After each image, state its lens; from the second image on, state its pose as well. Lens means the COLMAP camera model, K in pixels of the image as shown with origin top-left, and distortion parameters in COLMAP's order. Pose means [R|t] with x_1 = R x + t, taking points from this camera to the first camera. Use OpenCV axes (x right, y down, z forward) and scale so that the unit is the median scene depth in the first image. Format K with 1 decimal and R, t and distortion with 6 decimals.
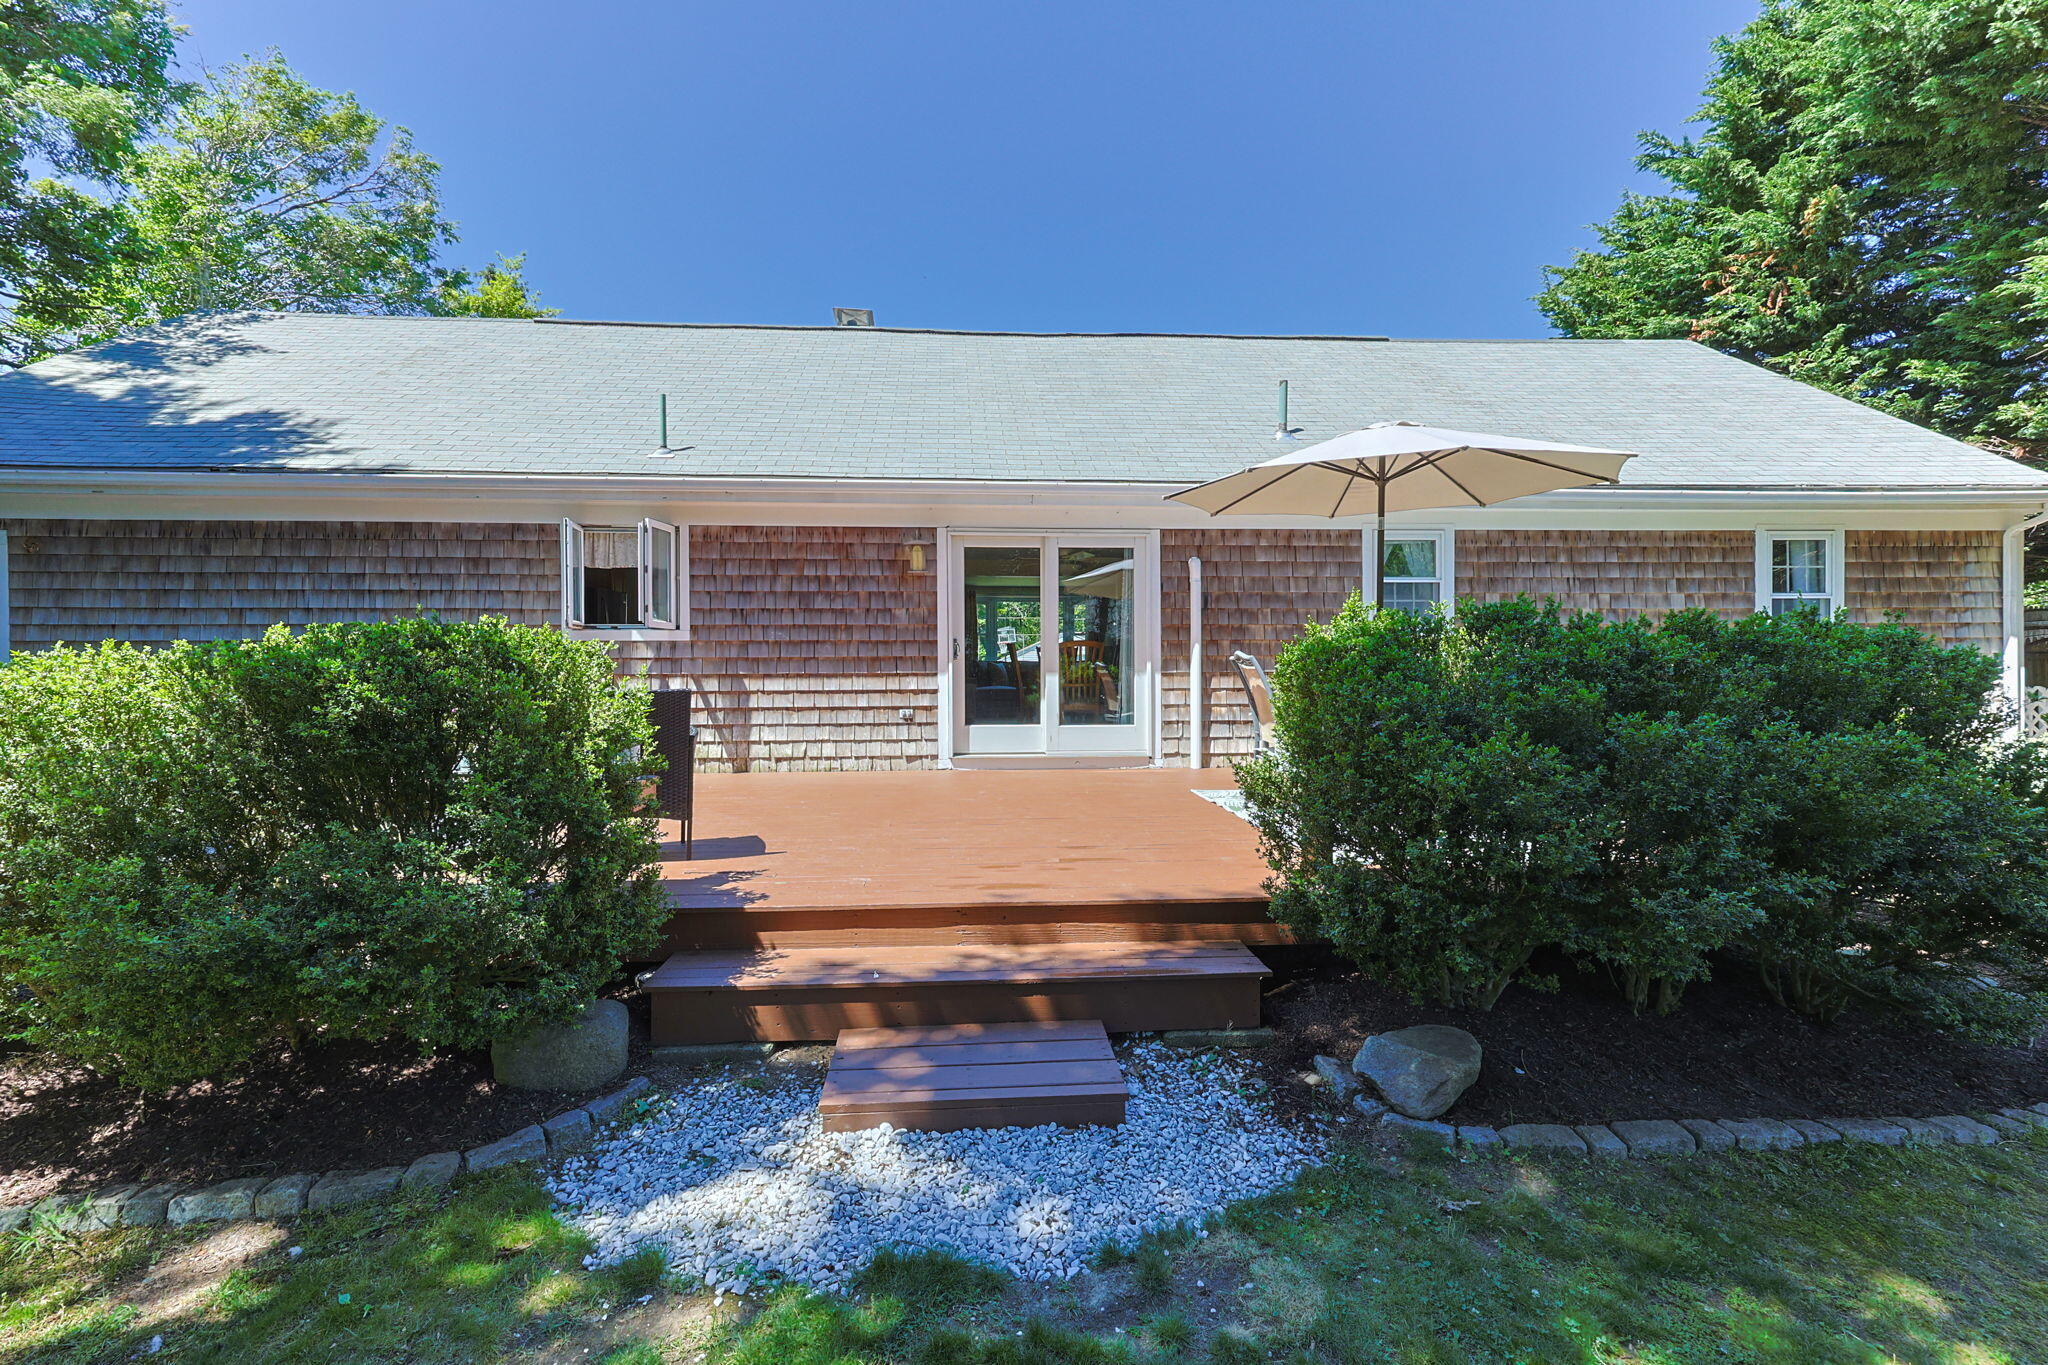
lens RADIAL K [[844.0, 0, 1018.6], [0, 844.0, 659.6], [0, 0, 1]] dist [0.009052, 0.000400]
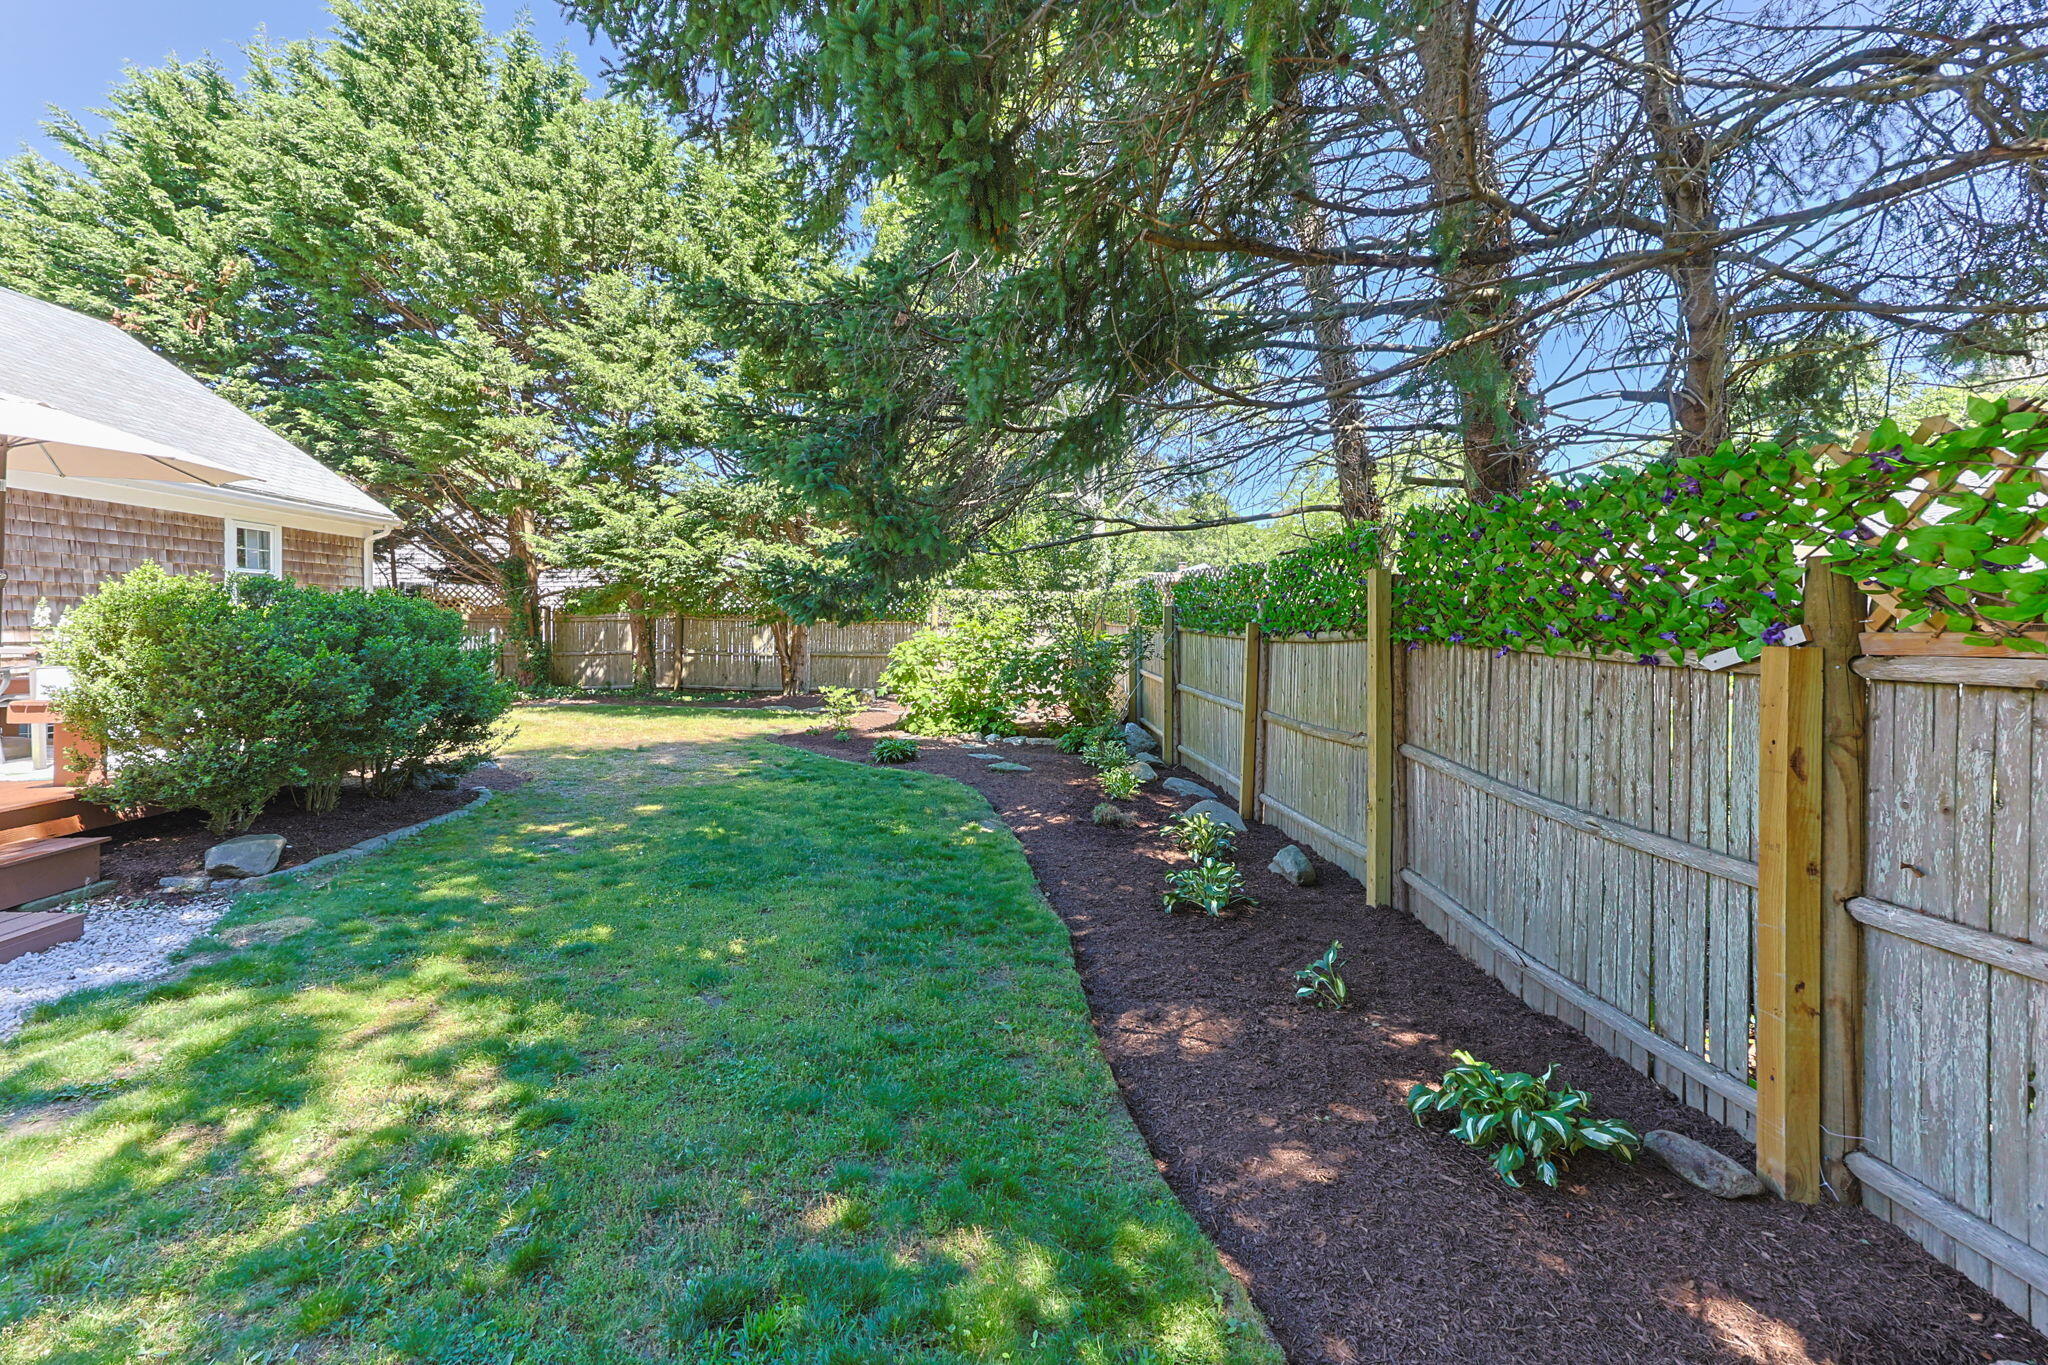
lens RADIAL K [[844.0, 0, 1018.6], [0, 844.0, 659.6], [0, 0, 1]] dist [0.009052, 0.000400]
pose [[-0.021871, -0.039835, 0.998967, -0.384760], [0.000912, 0.999205, 0.039864, 0.010793], [-0.999760, 0.001783, -0.021817, -0.150789]]
